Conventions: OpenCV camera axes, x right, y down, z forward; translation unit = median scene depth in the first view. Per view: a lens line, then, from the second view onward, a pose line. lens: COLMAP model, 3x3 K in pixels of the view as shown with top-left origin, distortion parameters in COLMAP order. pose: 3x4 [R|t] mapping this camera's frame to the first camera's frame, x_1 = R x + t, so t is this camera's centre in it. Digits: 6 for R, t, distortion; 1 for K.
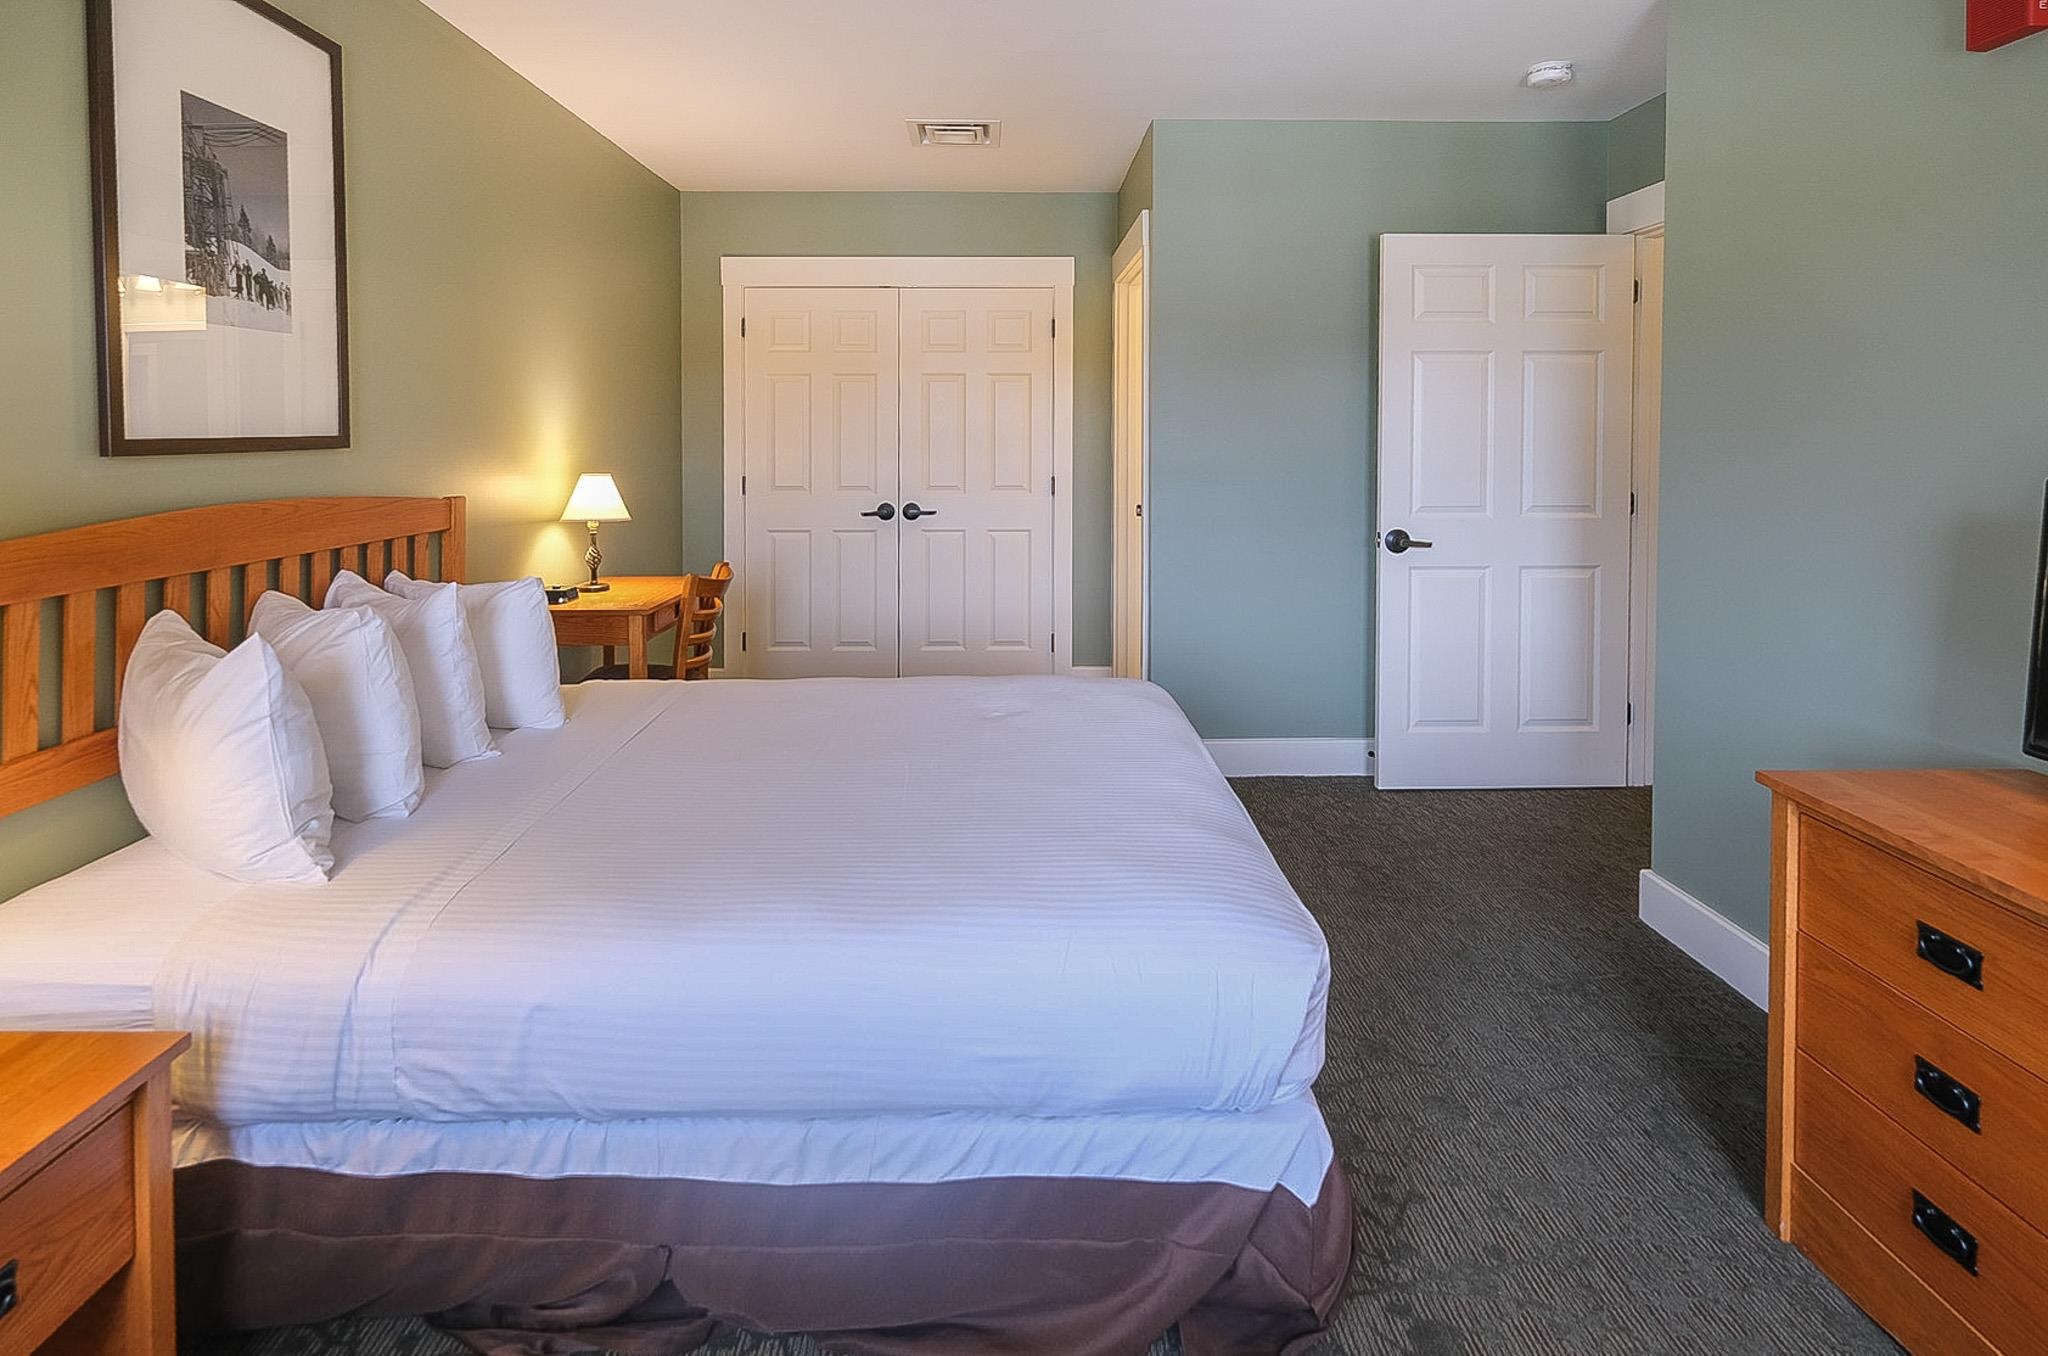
lens RADIAL K [[991.1, 0, 1019.1], [0, 991.1, 472.9], [0, 0, 1]] dist [-0.000787, 0.000074]
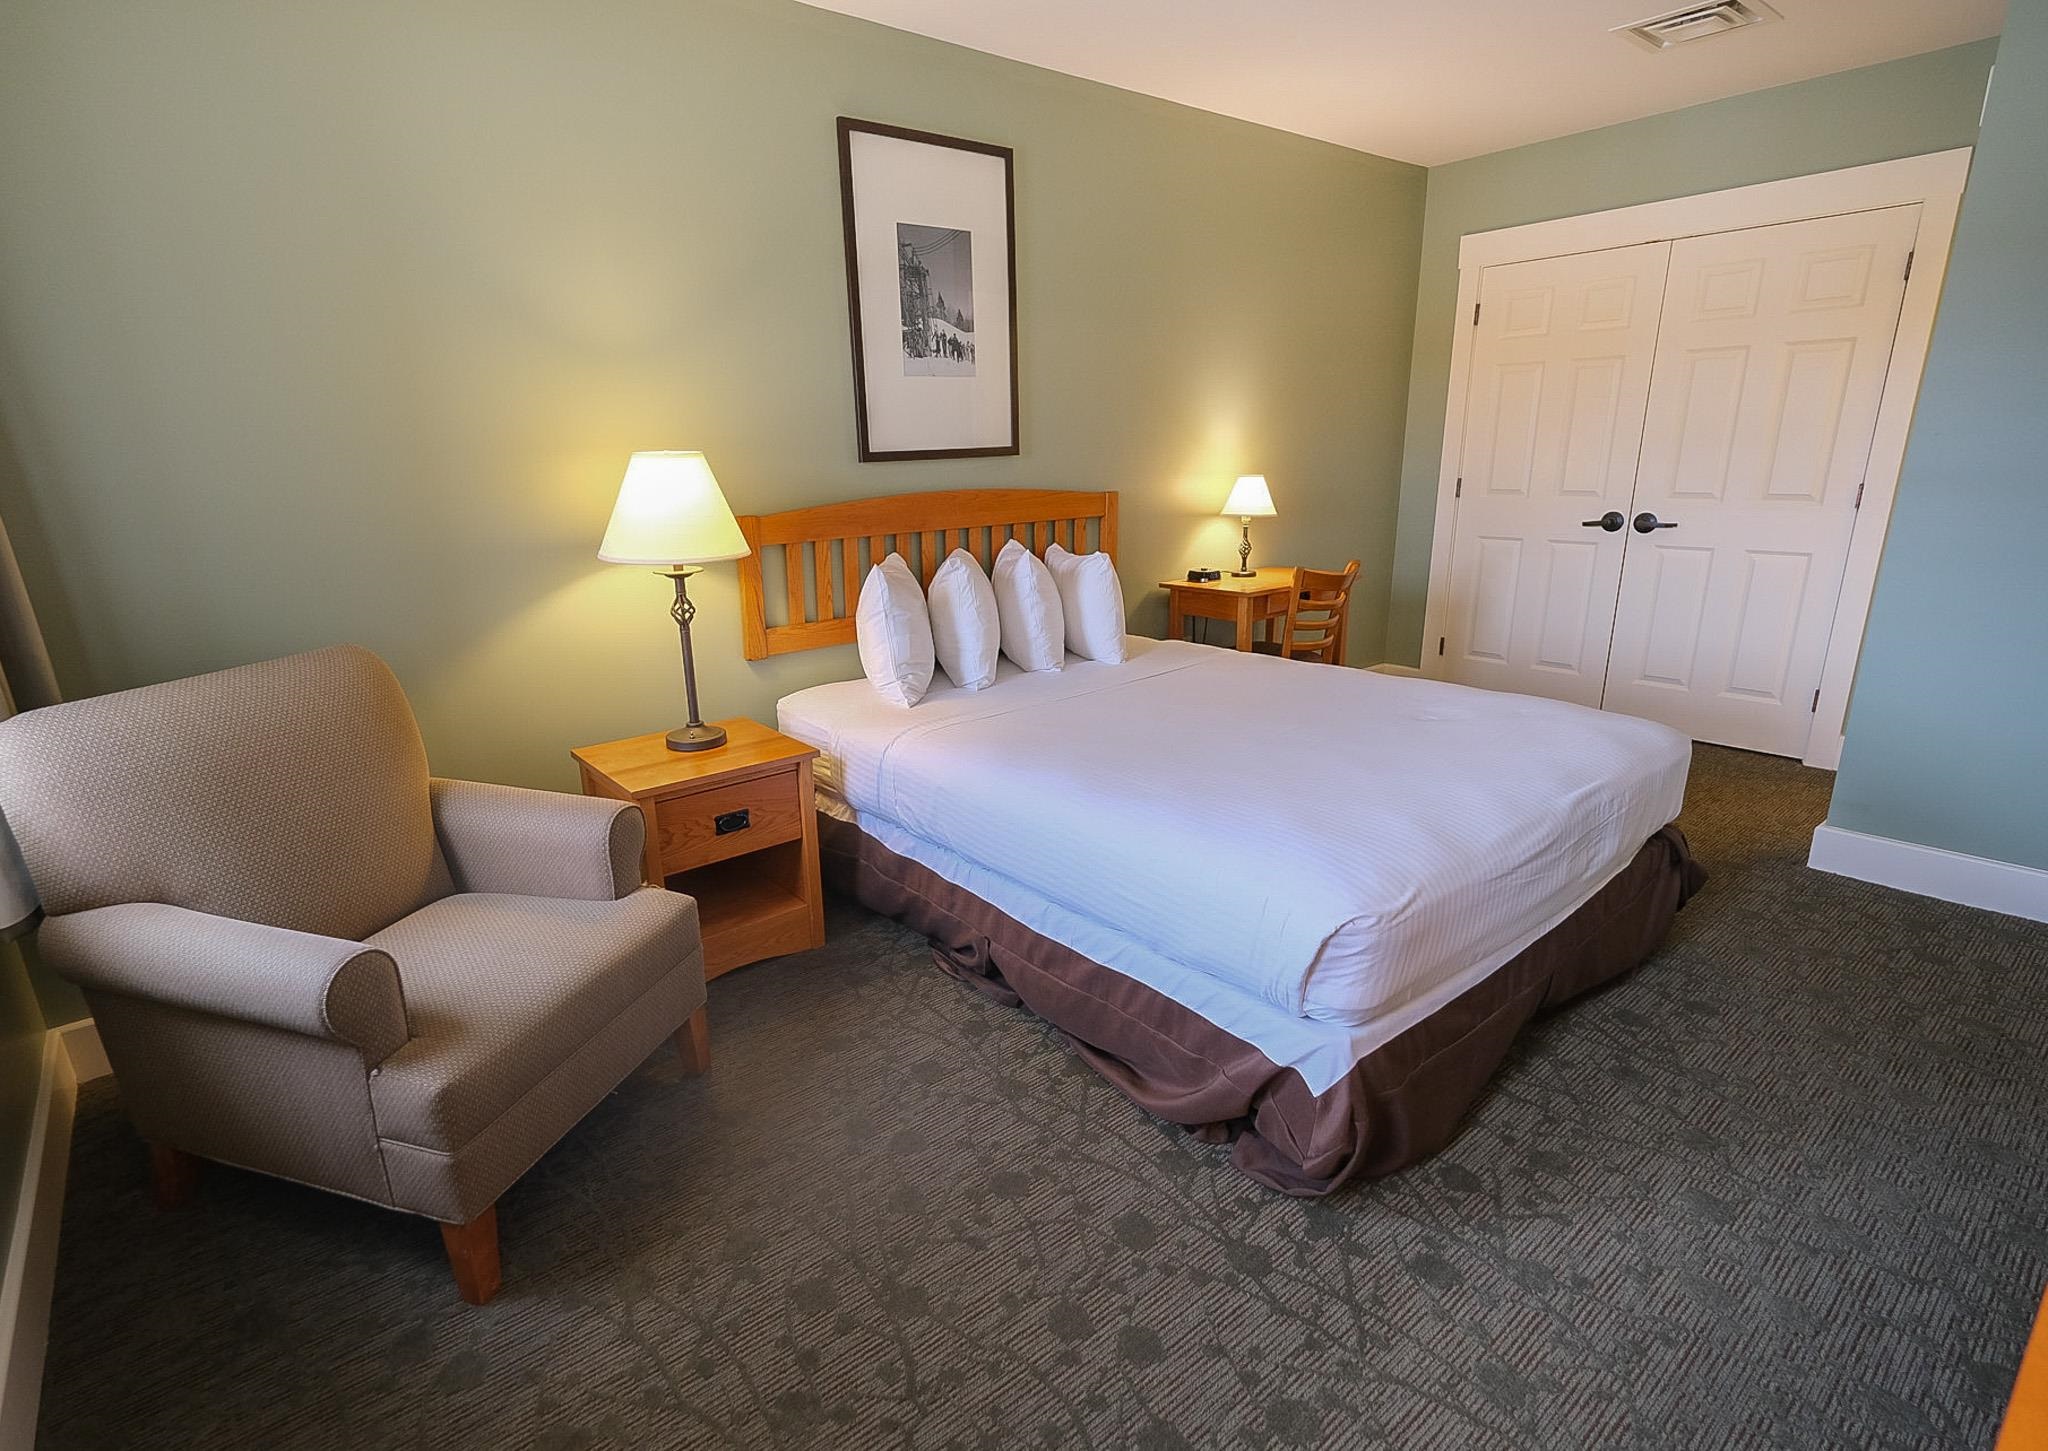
lens RADIAL K [[1012.3, 0, 1024.2], [0, 1012.3, 761.0], [0, 0, 1]] dist [0.000678, 0.000006]
pose [[0.630231, 0.216391, -0.745644, 0.676350], [-0.005507, 0.961598, 0.274408, -0.000971], [0.776388, -0.168834, 0.607220, 0.022519]]
